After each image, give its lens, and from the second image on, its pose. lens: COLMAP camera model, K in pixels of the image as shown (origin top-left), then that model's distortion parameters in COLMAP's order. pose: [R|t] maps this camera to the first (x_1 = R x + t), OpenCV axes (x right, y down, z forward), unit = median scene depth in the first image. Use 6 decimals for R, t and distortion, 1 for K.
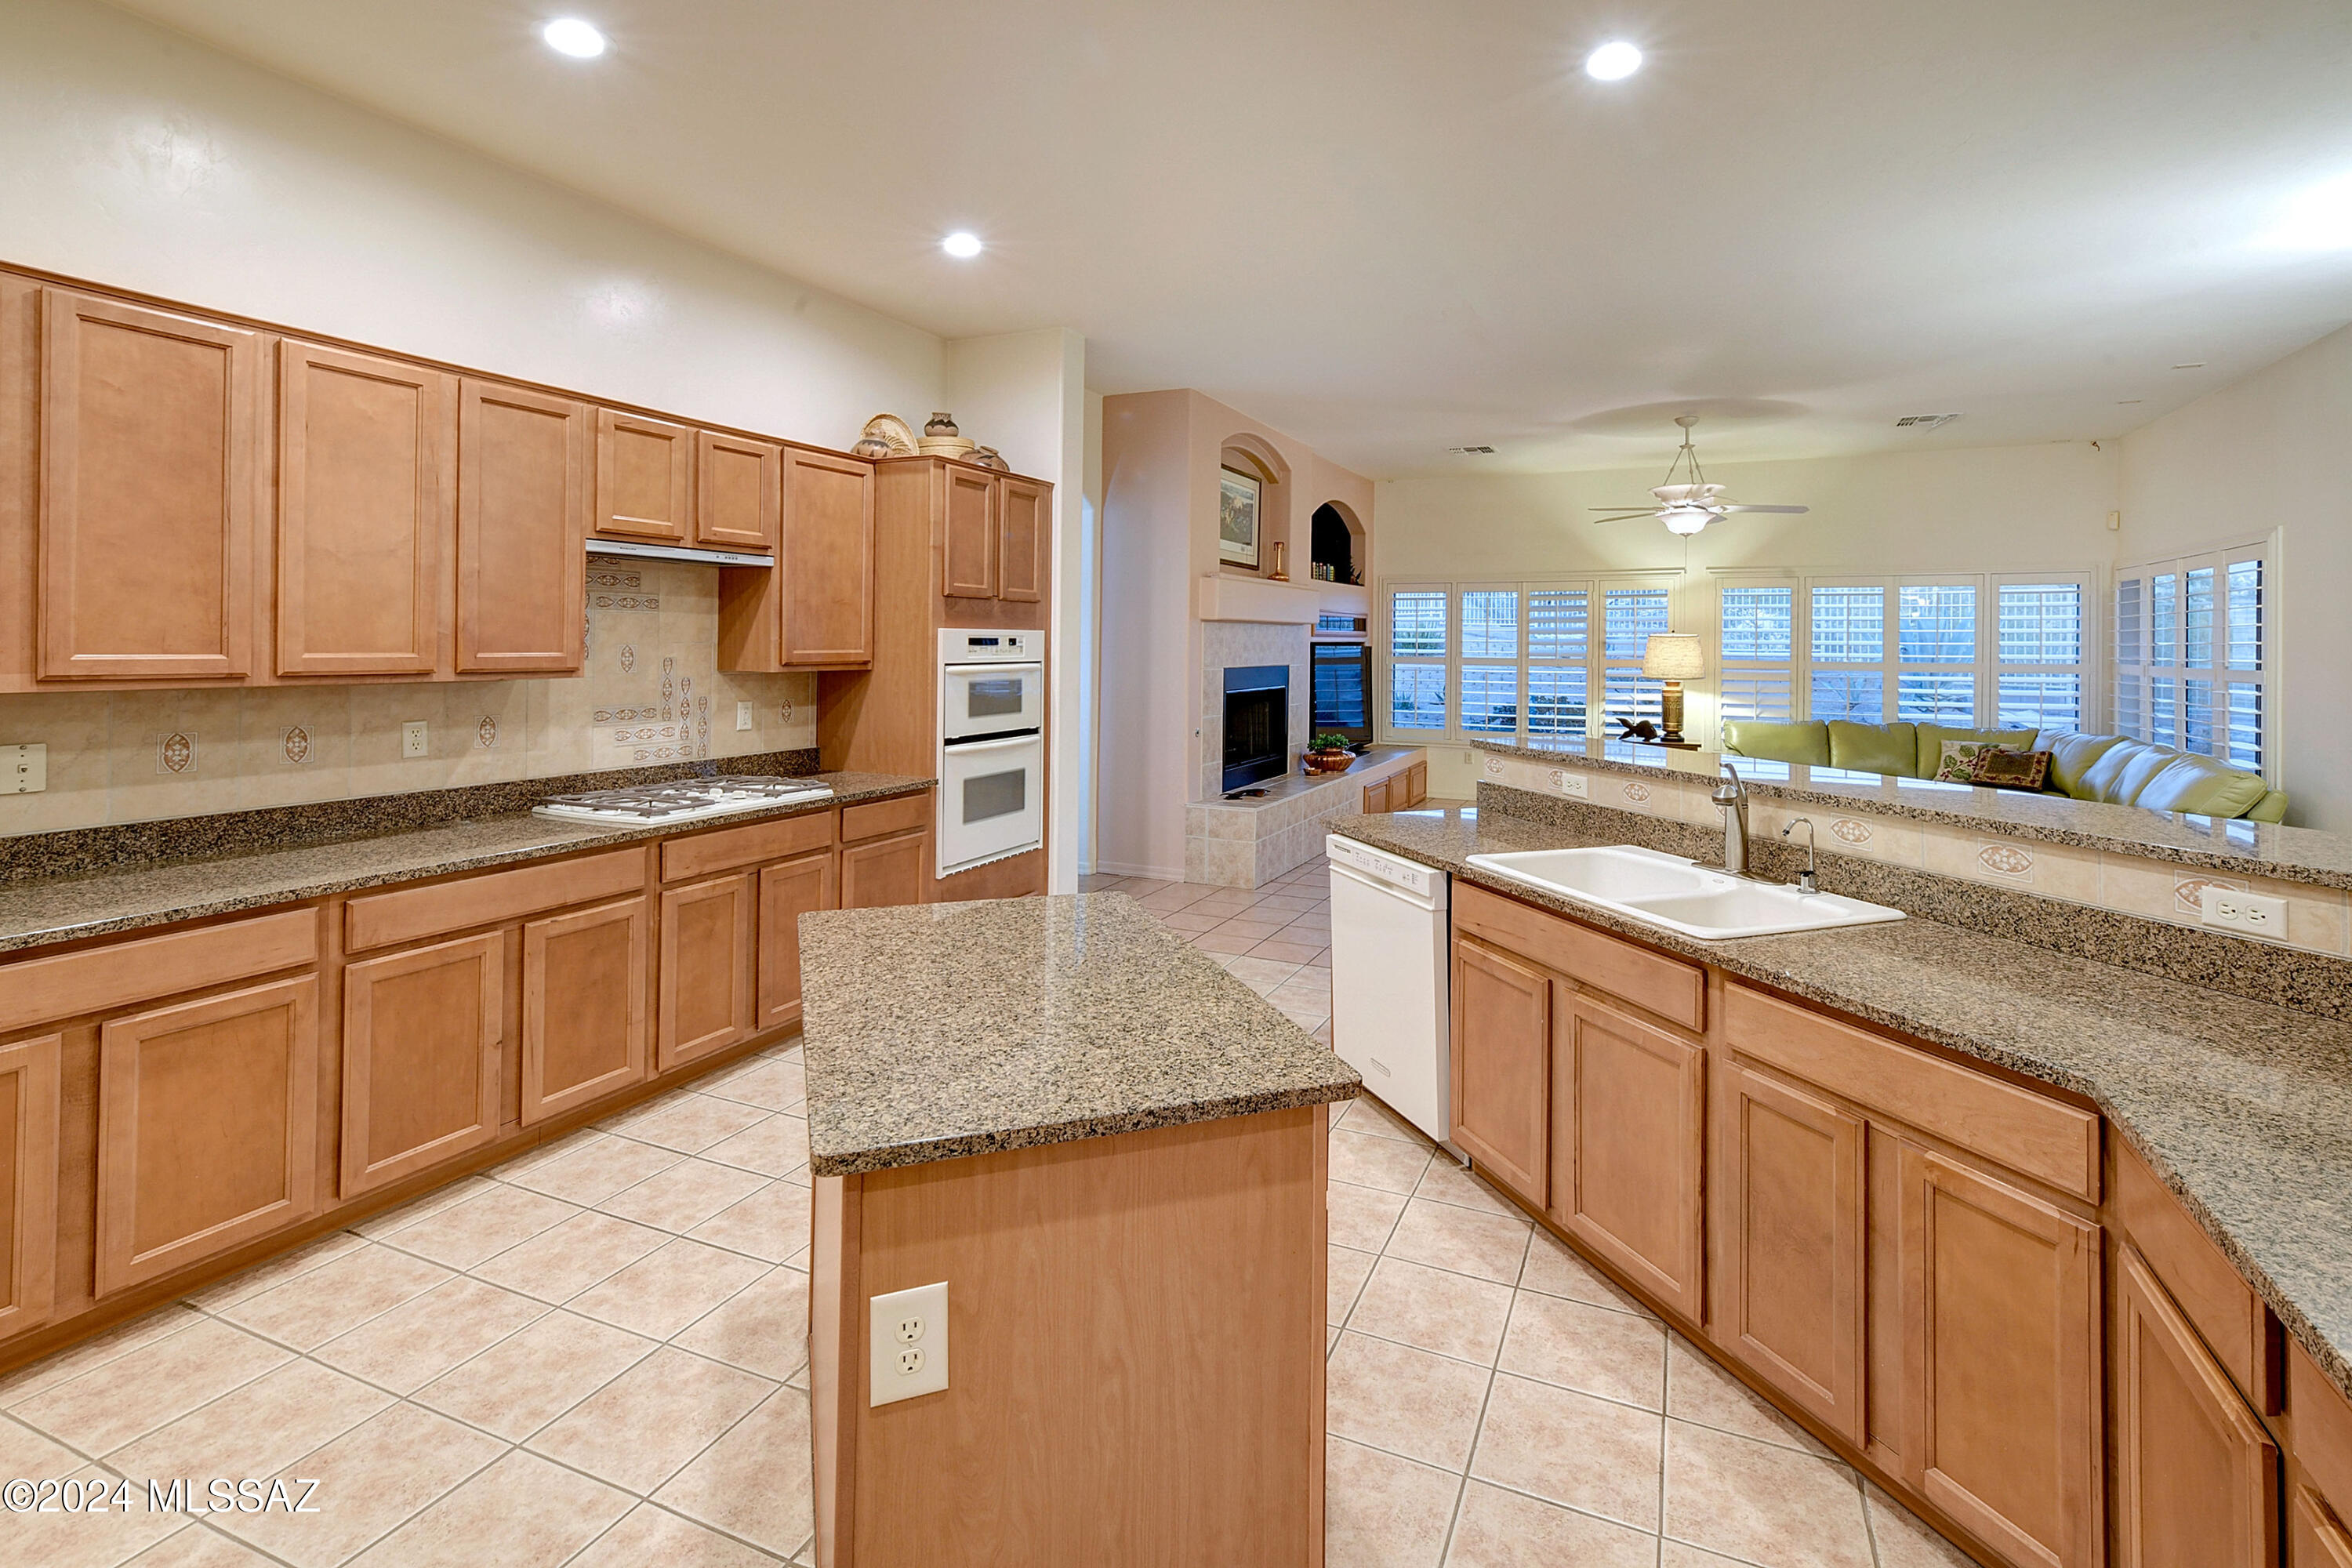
lens RADIAL K [[1149.5, 0, 1185.4], [0, 1149.5, 642.9], [0, 0, 1]] dist [0.017083, -0.000010]
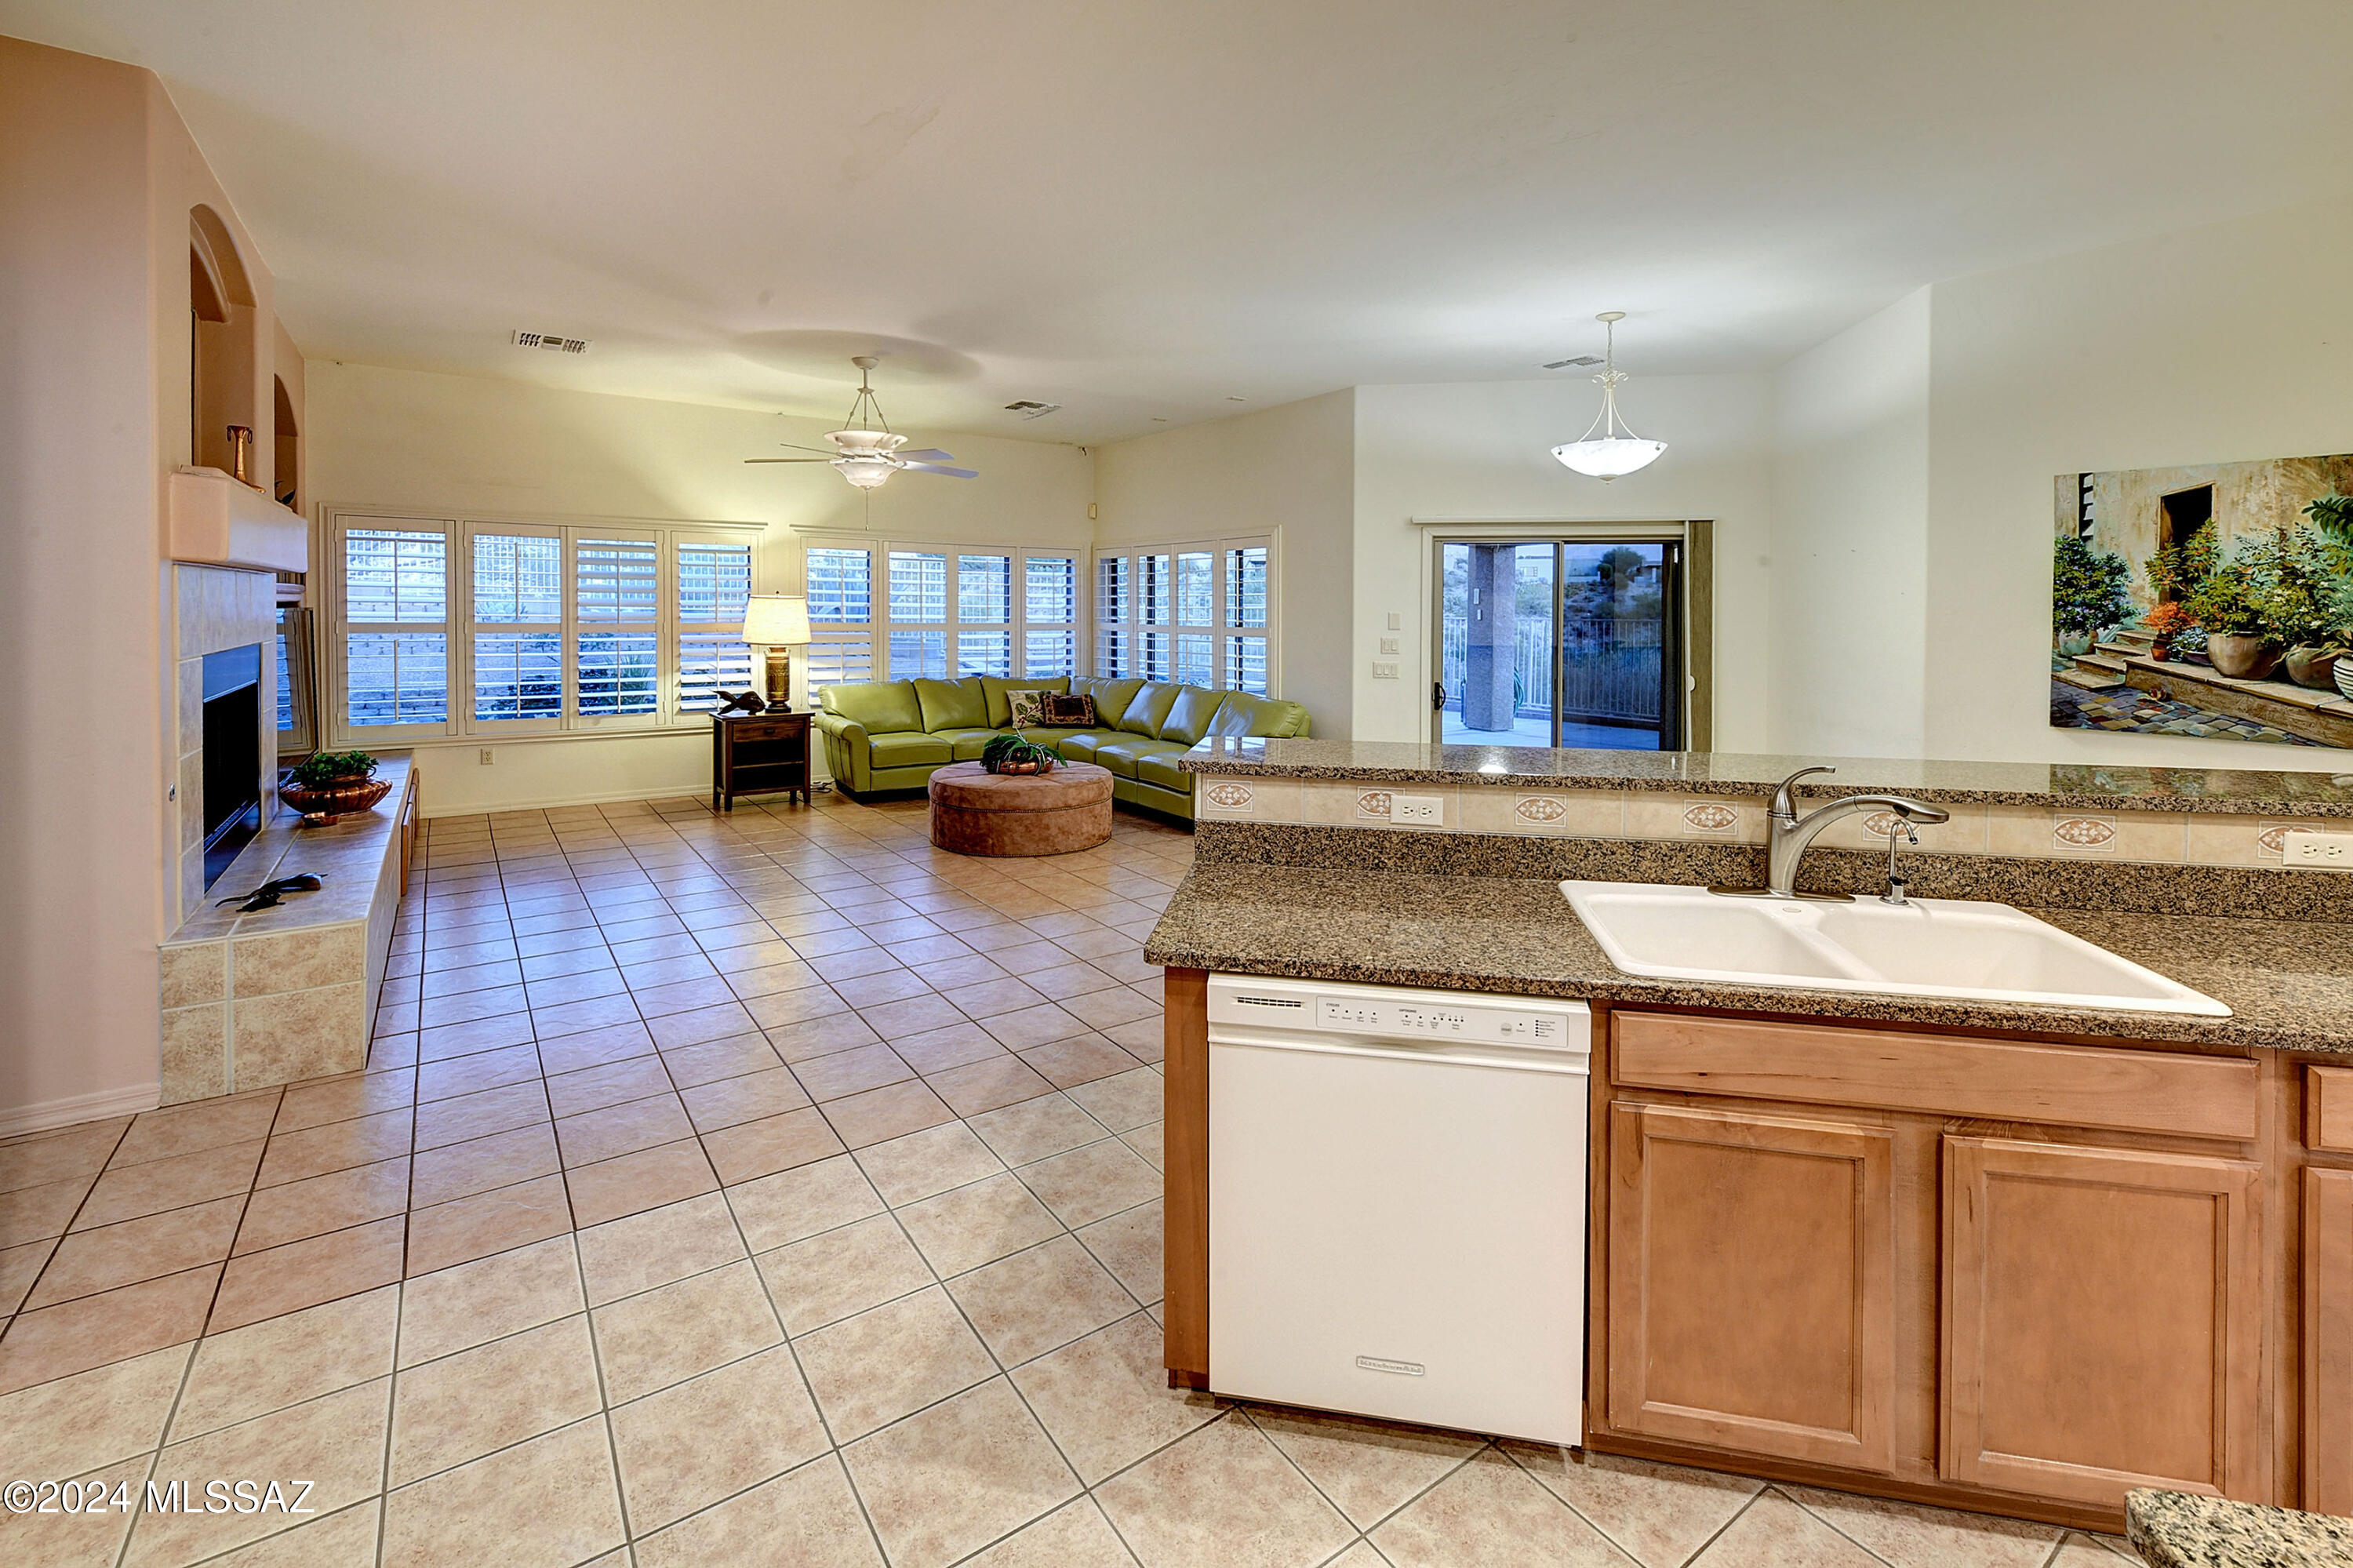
lens RADIAL K [[1029.9, 0, 1172.4], [0, 1029.9, 623.2], [0, 0, 1]] dist [-0.000618, 0.000401]
pose [[0.497587, -0.018427, 0.867218, -0.306353], [-0.002589, 0.999738, 0.022729, -0.009608], [-0.867410, -0.013555, 0.497409, 0.812754]]
